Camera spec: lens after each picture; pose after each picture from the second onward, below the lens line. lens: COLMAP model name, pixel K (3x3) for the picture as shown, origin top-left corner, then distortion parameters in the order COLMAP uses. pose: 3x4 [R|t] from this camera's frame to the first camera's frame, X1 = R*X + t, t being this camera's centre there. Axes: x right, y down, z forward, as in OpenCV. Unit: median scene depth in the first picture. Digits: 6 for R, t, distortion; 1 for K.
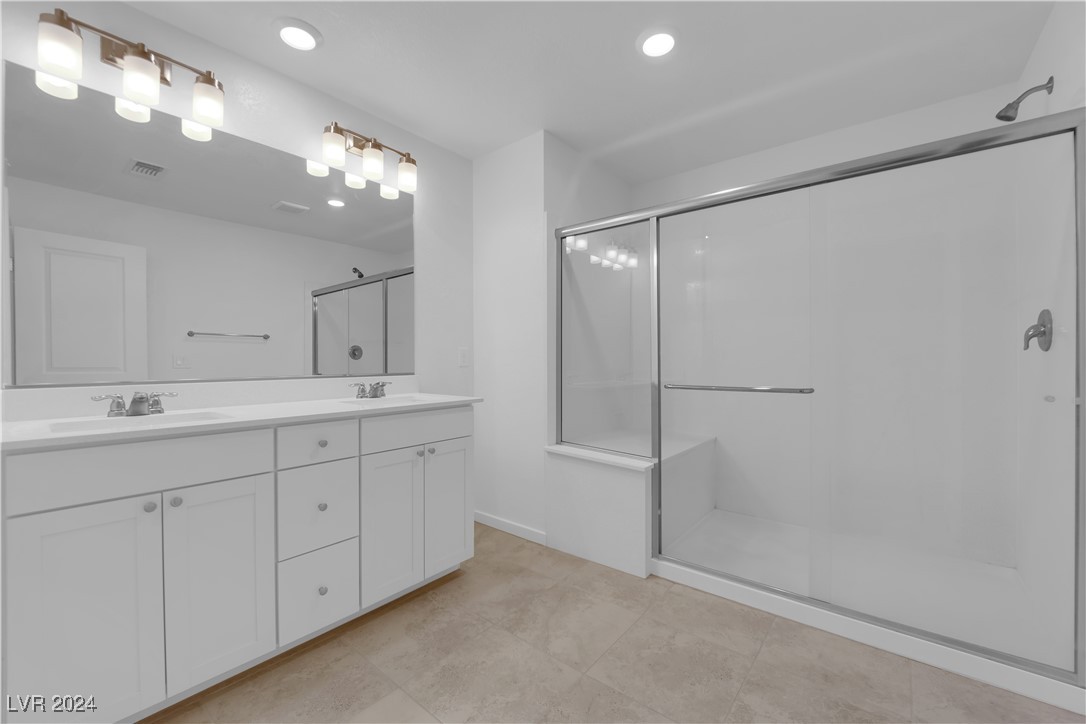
lens RADIAL K [[437.2, 0, 547.7], [0, 437.2, 367.9], [0, 0, 1]] dist [0.001974, 0.000188]
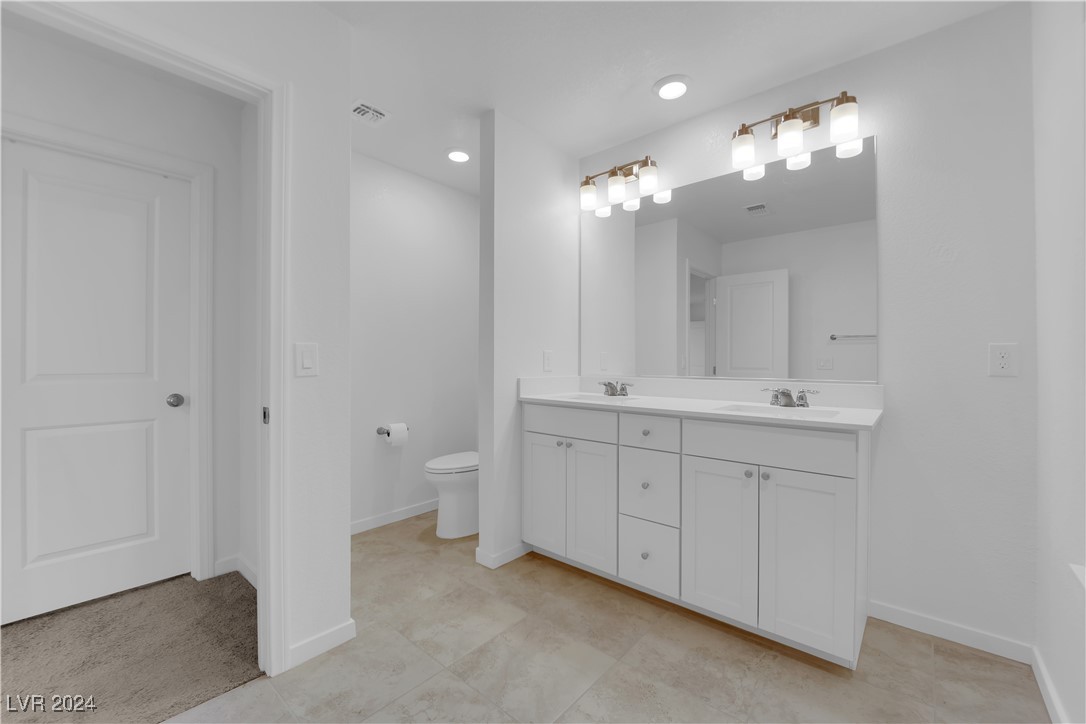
lens RADIAL K [[437.2, 0, 548.3], [0, 437.2, 356.4], [0, 0, 1]] dist [0.001974, 0.000188]
pose [[-0.017137, -0.009123, -0.999812, 0.609572], [-0.019956, 0.999762, -0.008780, -0.019262], [0.999654, 0.019802, -0.017315, 0.649810]]
